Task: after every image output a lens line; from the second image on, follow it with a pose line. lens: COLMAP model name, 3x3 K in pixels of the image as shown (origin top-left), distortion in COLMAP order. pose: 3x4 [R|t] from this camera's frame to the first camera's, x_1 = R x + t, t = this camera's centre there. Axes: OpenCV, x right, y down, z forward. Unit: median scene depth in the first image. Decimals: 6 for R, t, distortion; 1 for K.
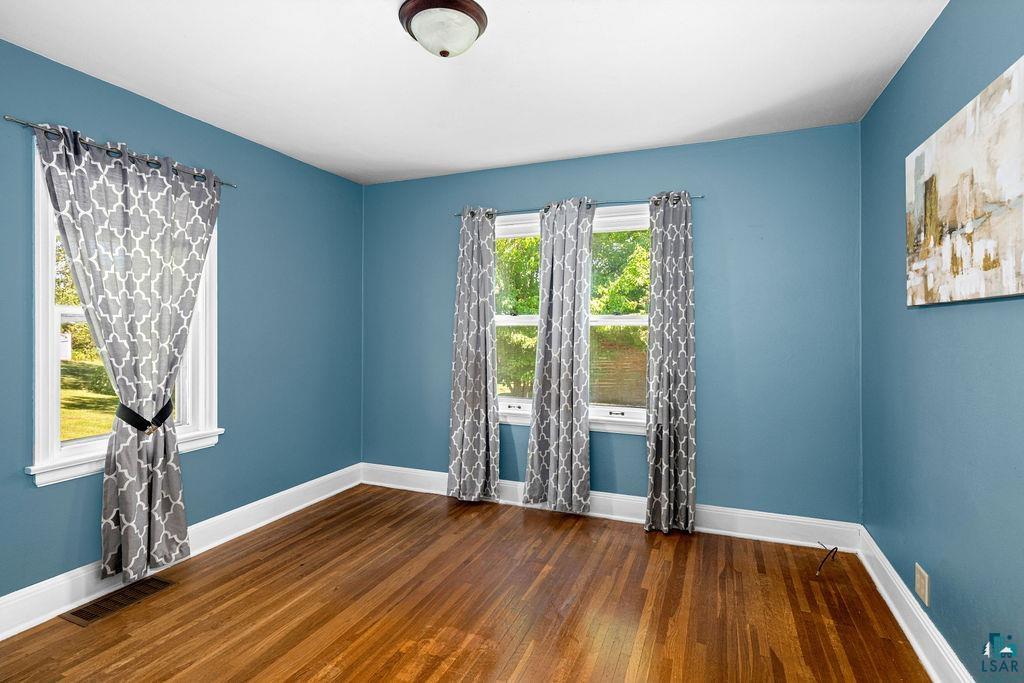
lens RADIAL K [[495.7, 0, 510.4], [0, 495.7, 342.2], [0, 0, 1]] dist [-0.002025, 0.001053]
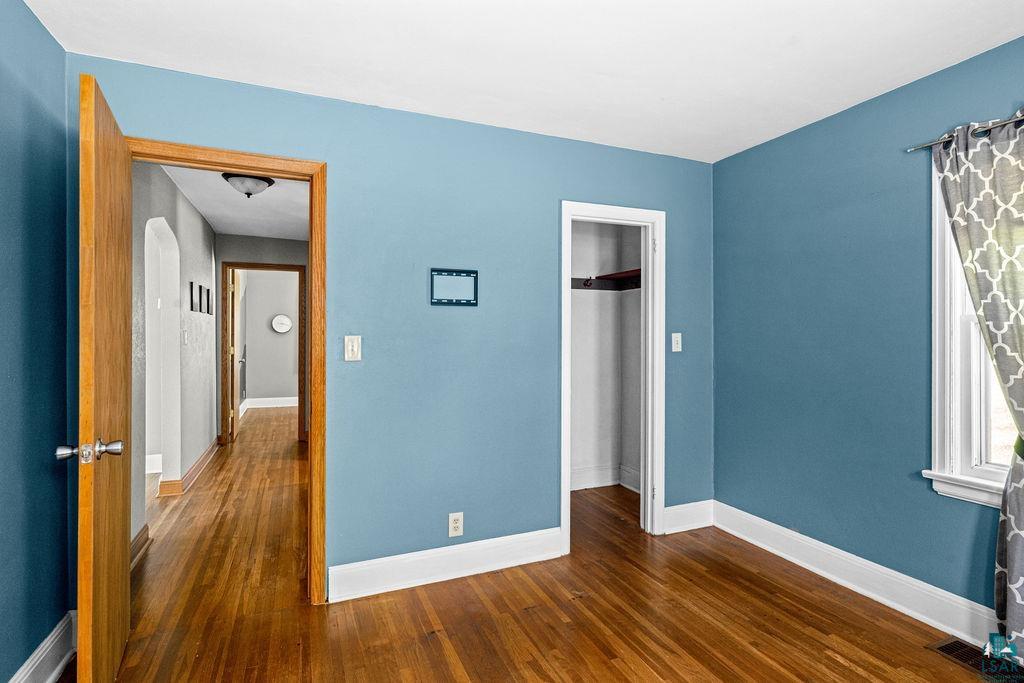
lens RADIAL K [[506.6, 0, 512.0], [0, 506.6, 344.3], [0, 0, 1]] dist [-0.000565, 0.000898]
pose [[-0.712454, 0.005707, -0.701696, 0.406178], [-0.016874, 0.999538, 0.025262, -0.027586], [0.701516, 0.029838, -0.712029, 1.125439]]
